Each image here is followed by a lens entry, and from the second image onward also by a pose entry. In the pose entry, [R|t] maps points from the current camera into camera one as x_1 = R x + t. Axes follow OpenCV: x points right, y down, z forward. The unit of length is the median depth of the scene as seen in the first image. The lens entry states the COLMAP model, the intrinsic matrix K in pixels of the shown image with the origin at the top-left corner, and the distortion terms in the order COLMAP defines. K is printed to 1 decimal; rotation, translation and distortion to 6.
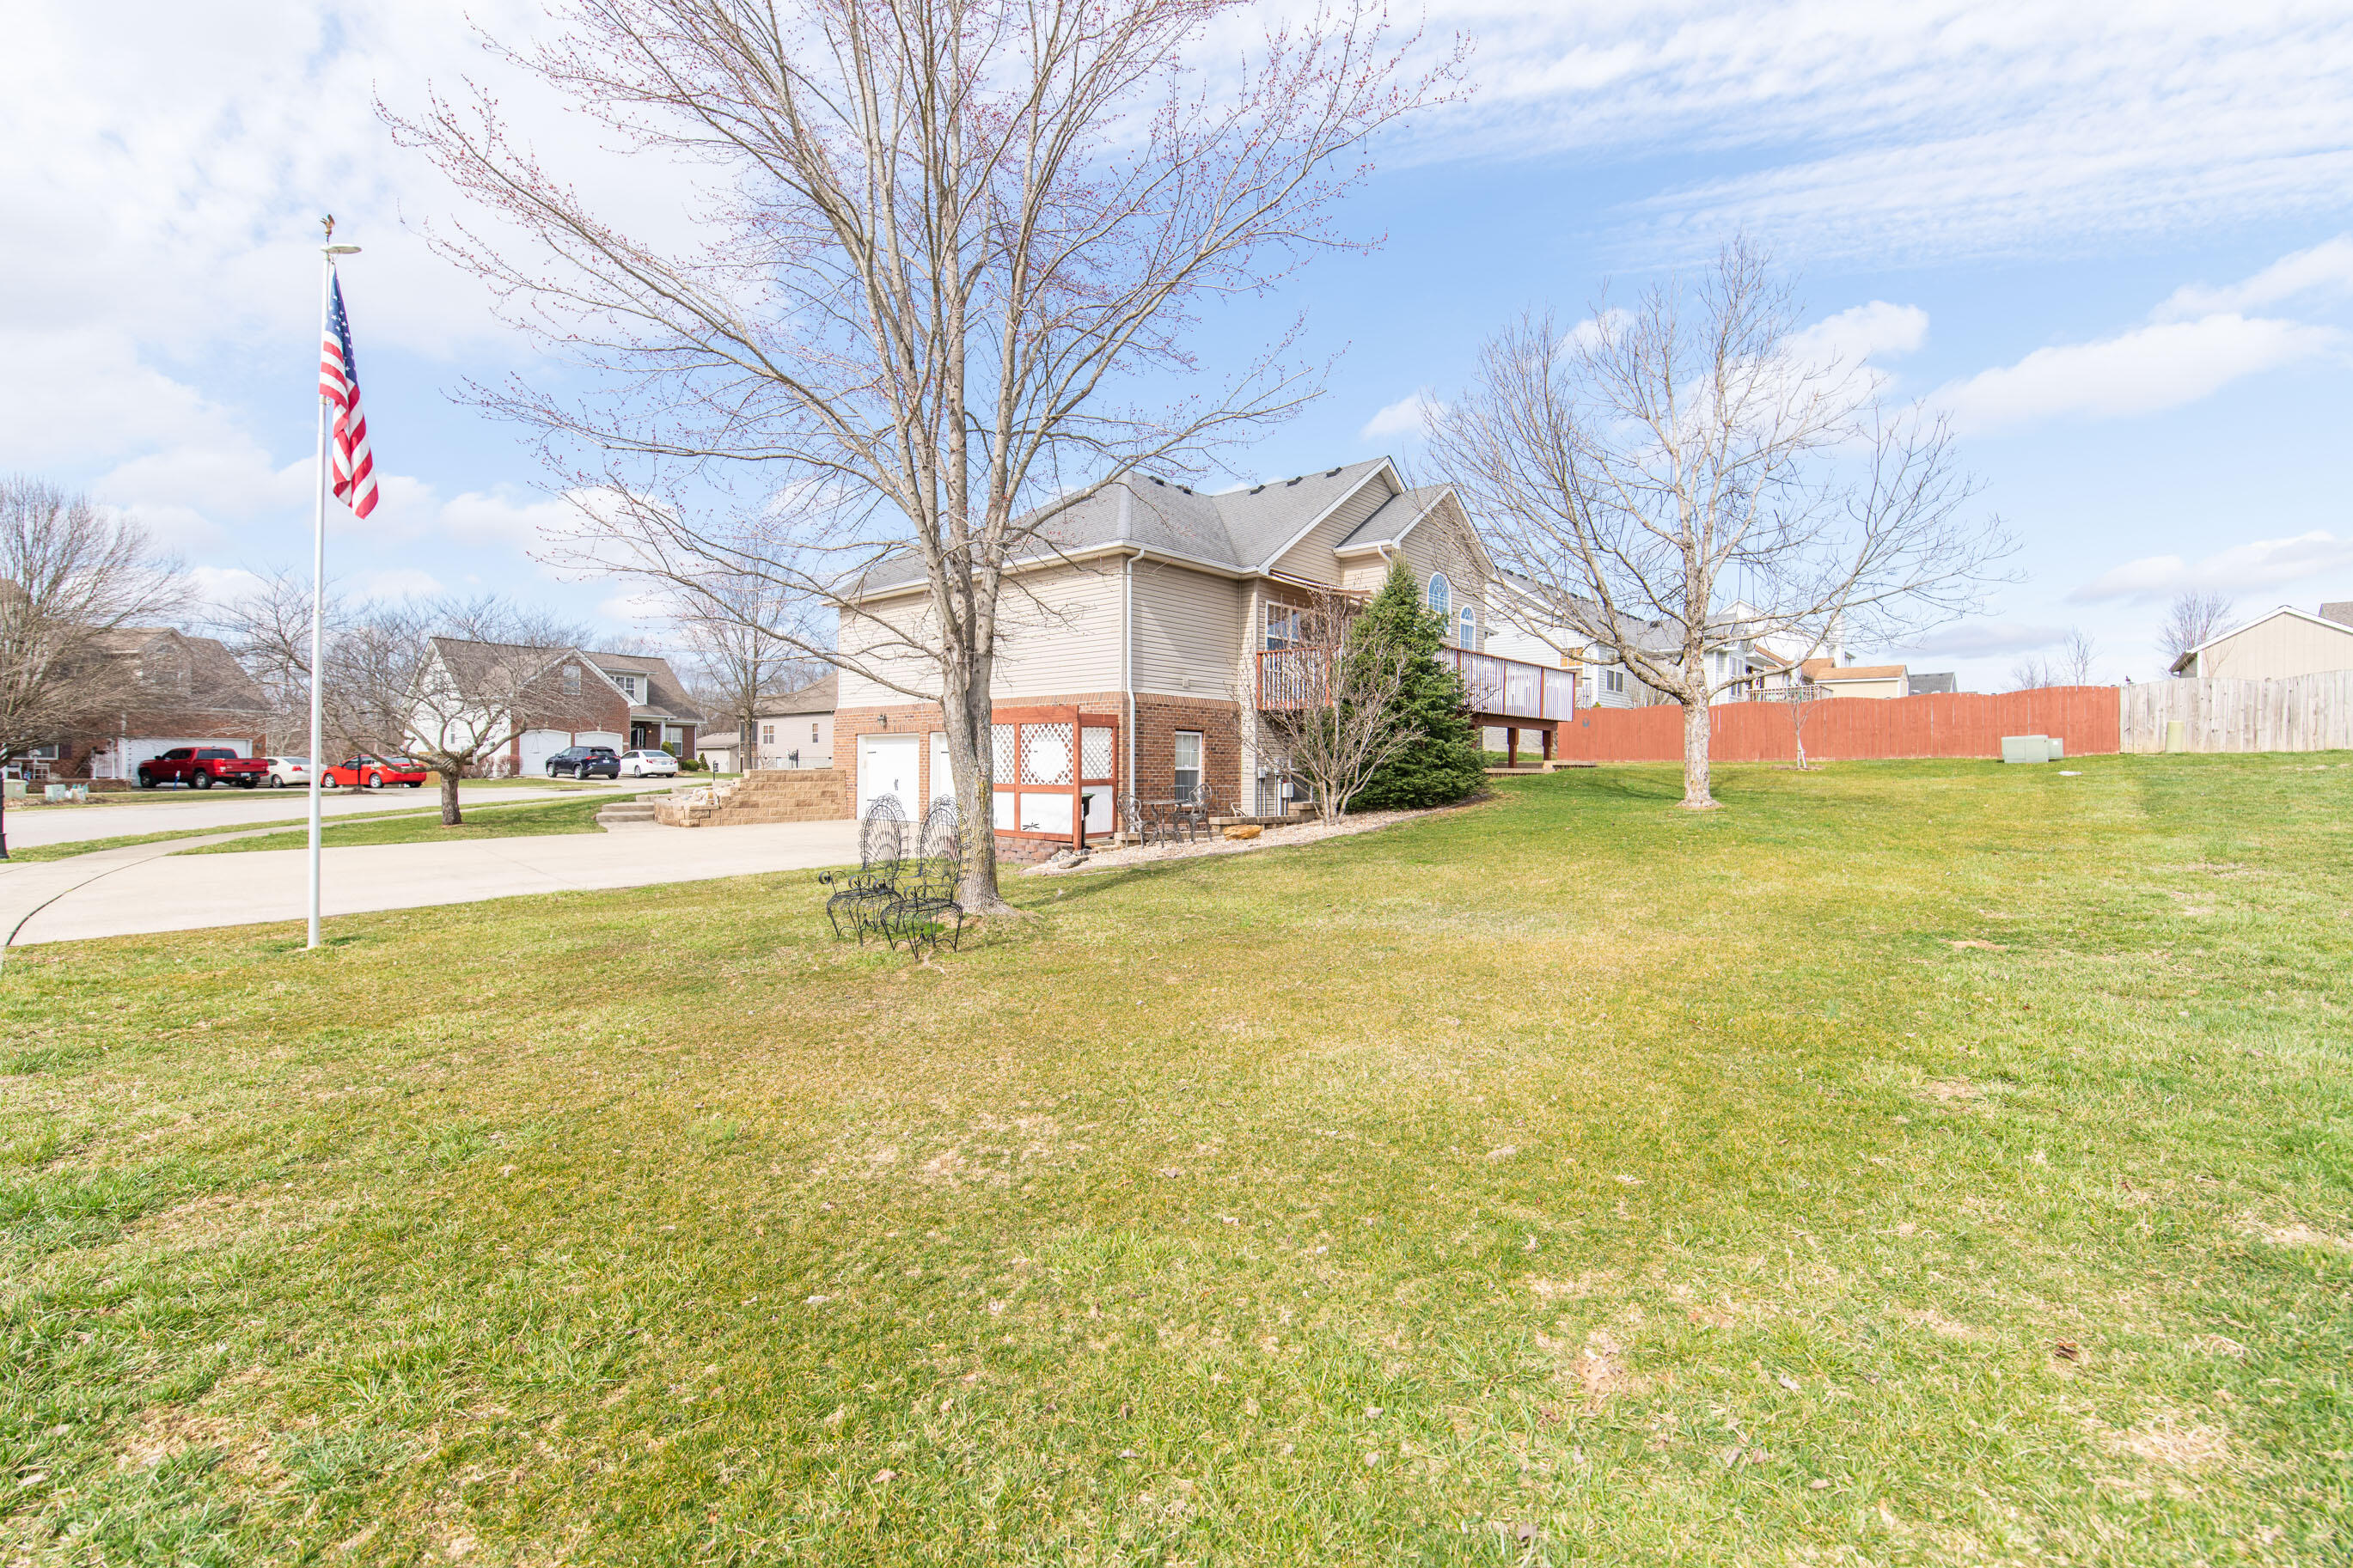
lens RADIAL K [[996.4, 0, 1176.5], [0, 996.4, 784.0], [0, 0, 1]] dist [0.001099, -0.000086]
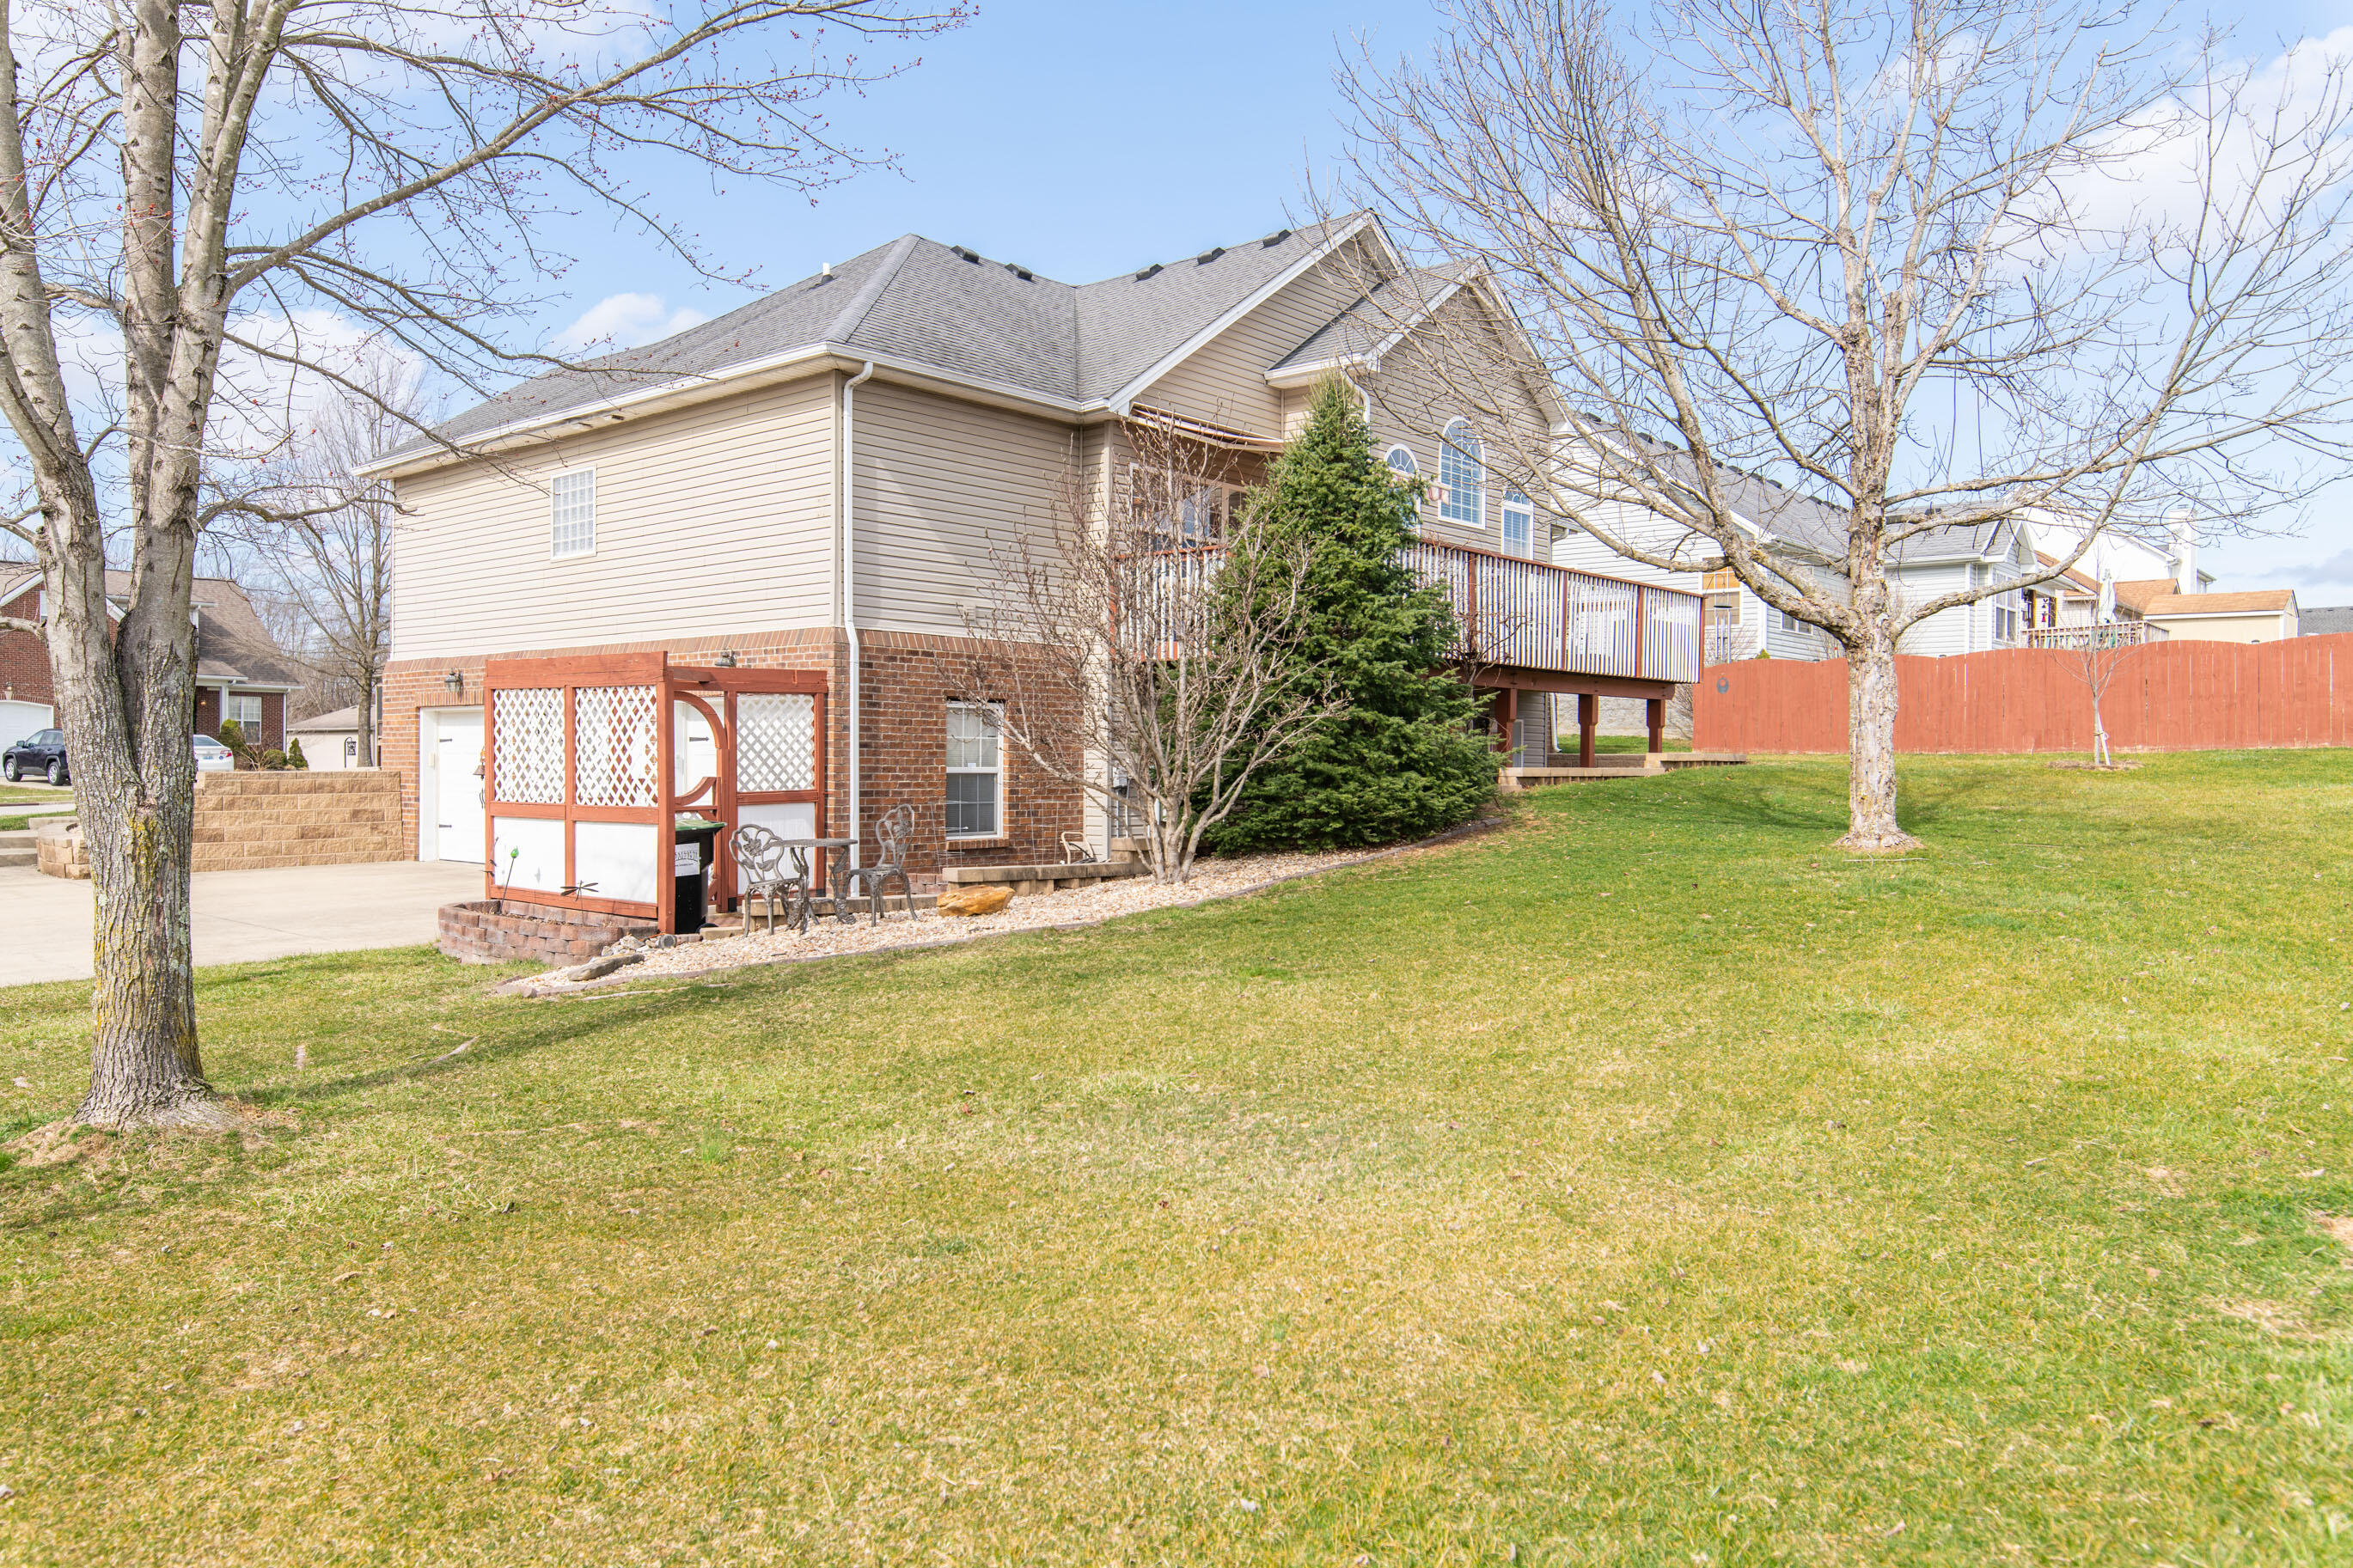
lens RADIAL K [[1590.5, 0, 1176.5], [0, 1590.5, 784.0], [0, 0, 1]] dist [-0.002964, 0.002837]
pose [[0.999877, -0.002185, 0.015561, 0.125939], [0.002196, 0.999997, -0.000726, -0.008263], [-0.015559, 0.000760, 0.999879, 0.154679]]
